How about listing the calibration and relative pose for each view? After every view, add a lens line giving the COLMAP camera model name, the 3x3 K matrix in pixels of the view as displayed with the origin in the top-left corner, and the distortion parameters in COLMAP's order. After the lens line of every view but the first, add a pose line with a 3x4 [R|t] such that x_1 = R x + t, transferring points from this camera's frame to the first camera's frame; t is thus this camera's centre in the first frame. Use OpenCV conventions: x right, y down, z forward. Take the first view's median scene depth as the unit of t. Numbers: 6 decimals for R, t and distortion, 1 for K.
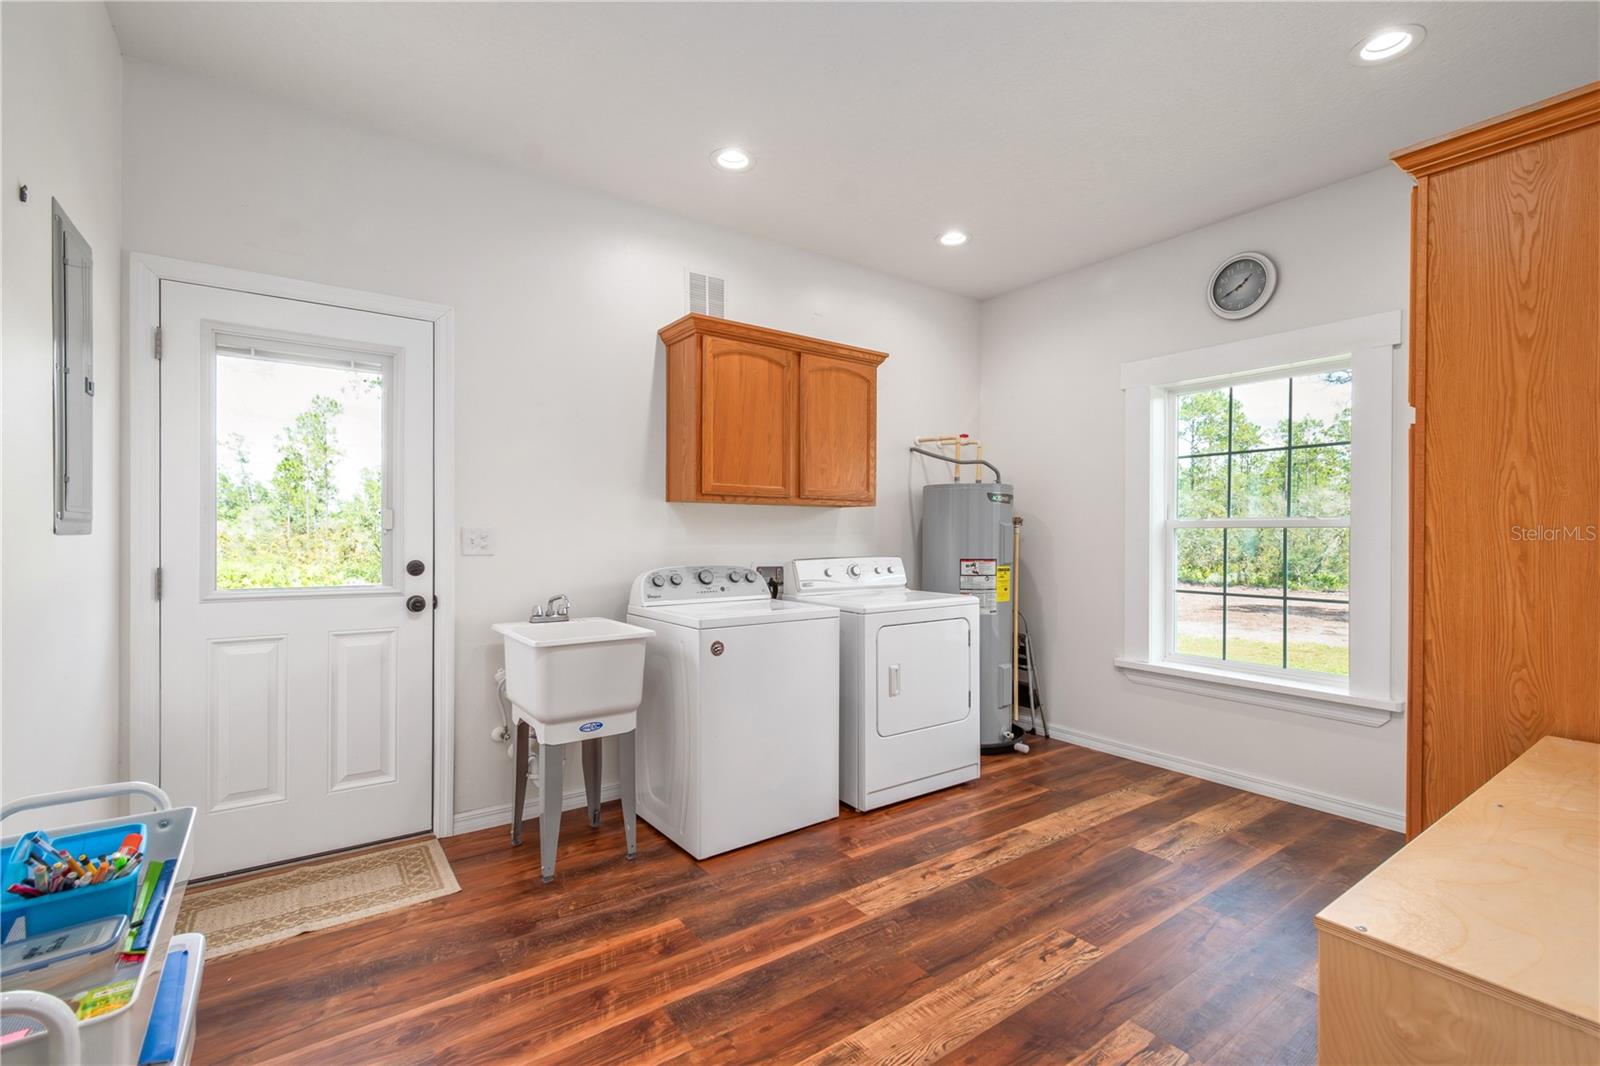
lens RADIAL K [[736.2, 0, 795.7], [0, 736.2, 536.2], [0, 0, 1]] dist [0.006323, -0.000493]
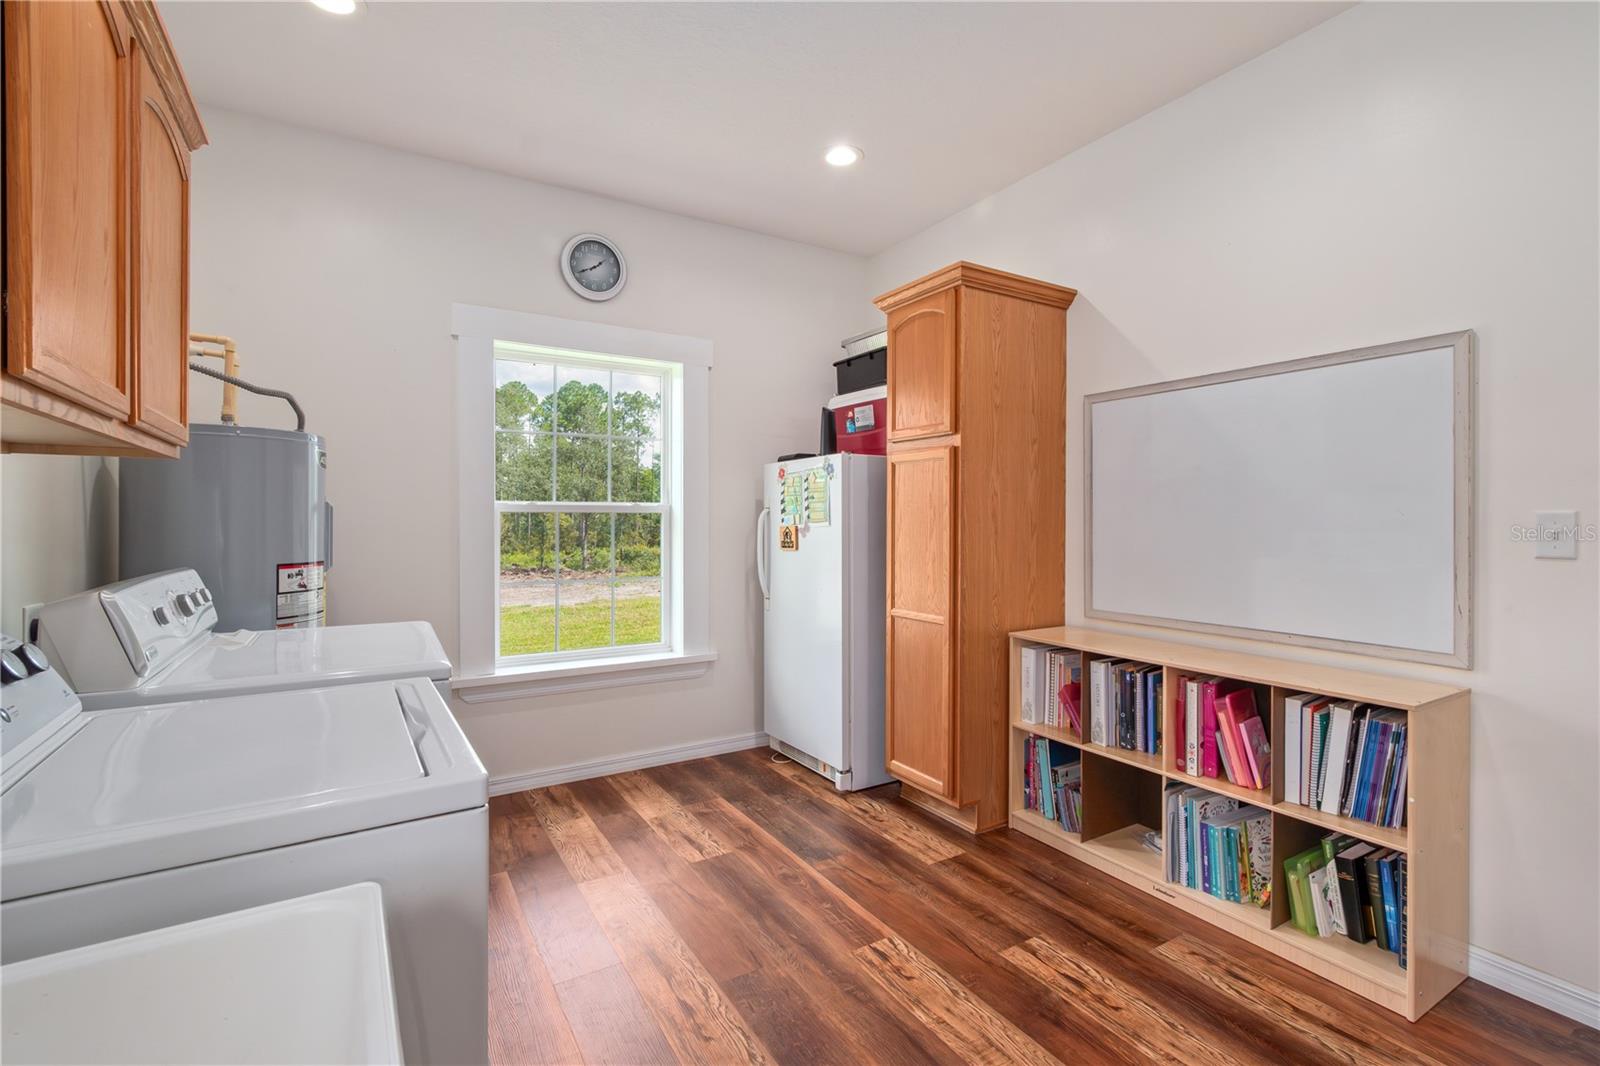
lens RADIAL K [[736.2, 0, 800.0], [0, 736.2, 522.2], [0, 0, 1]] dist [0.006323, -0.000493]
pose [[0.047968, -0.004071, 0.998841, -0.384432], [0.004467, 0.999983, 0.003861, -0.001390], [-0.998839, 0.004276, 0.047985, 0.708040]]
